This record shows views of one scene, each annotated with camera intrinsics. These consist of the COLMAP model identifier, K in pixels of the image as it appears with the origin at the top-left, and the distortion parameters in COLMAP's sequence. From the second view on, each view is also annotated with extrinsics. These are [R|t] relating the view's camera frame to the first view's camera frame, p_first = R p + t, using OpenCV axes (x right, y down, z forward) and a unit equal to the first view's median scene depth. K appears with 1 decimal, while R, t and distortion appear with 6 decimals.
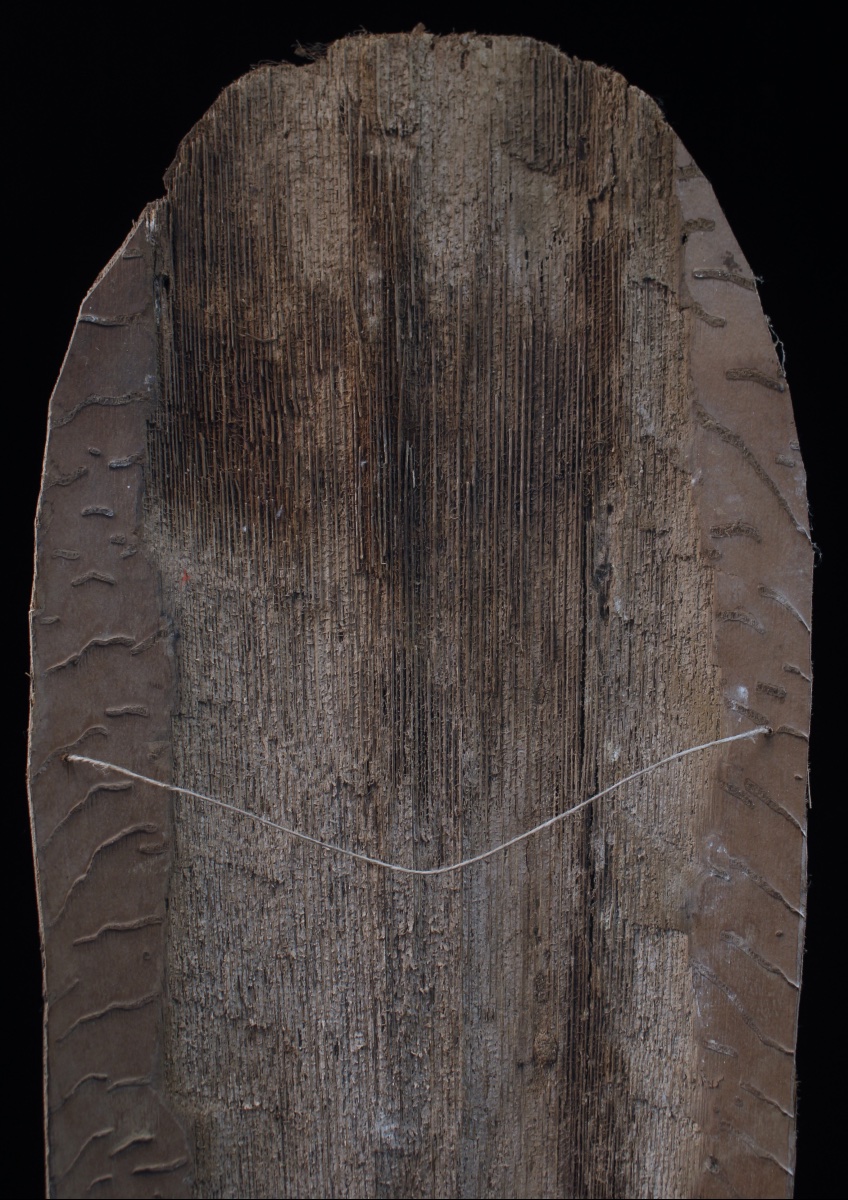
lens RADIAL K [[1643.3, 0, 431.1], [0, 1643.3, 600.2], [0, 0, 1]] dist [-0.023637, 0.000000]
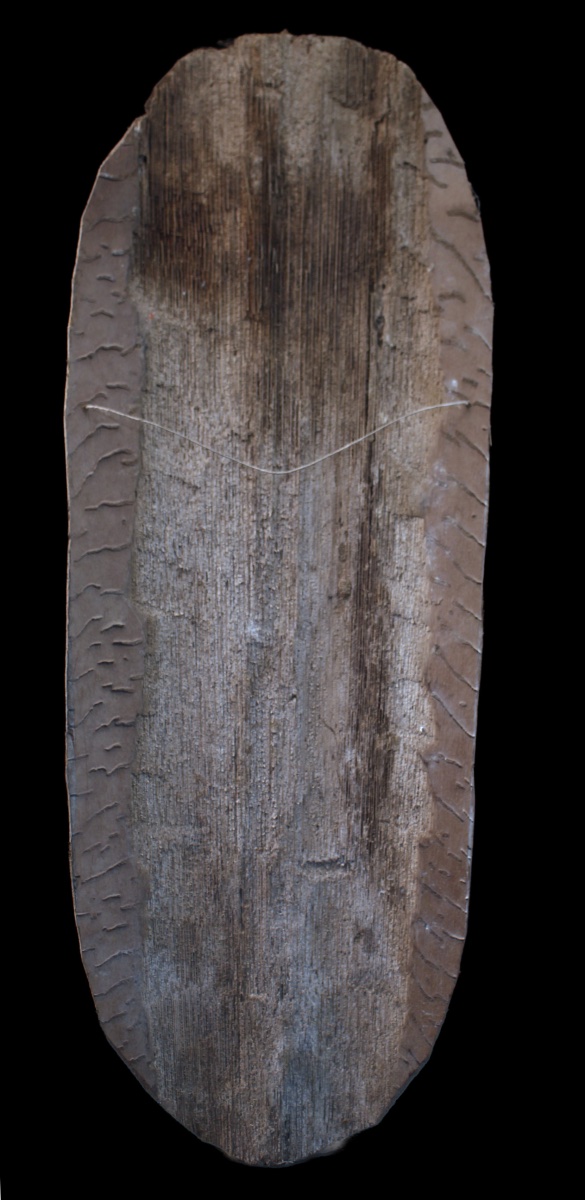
lens RADIAL K [[1510.8, 0, 285.9], [0, 1510.8, 599.6], [0, 0, 1]] dist [-0.004210, 0.000000]
pose [[0.999794, 0.020110, 0.002608, 0.002301], [-0.019847, 0.996775, -0.077748, 0.424405], [-0.004163, 0.077681, 0.996970, -0.648471]]
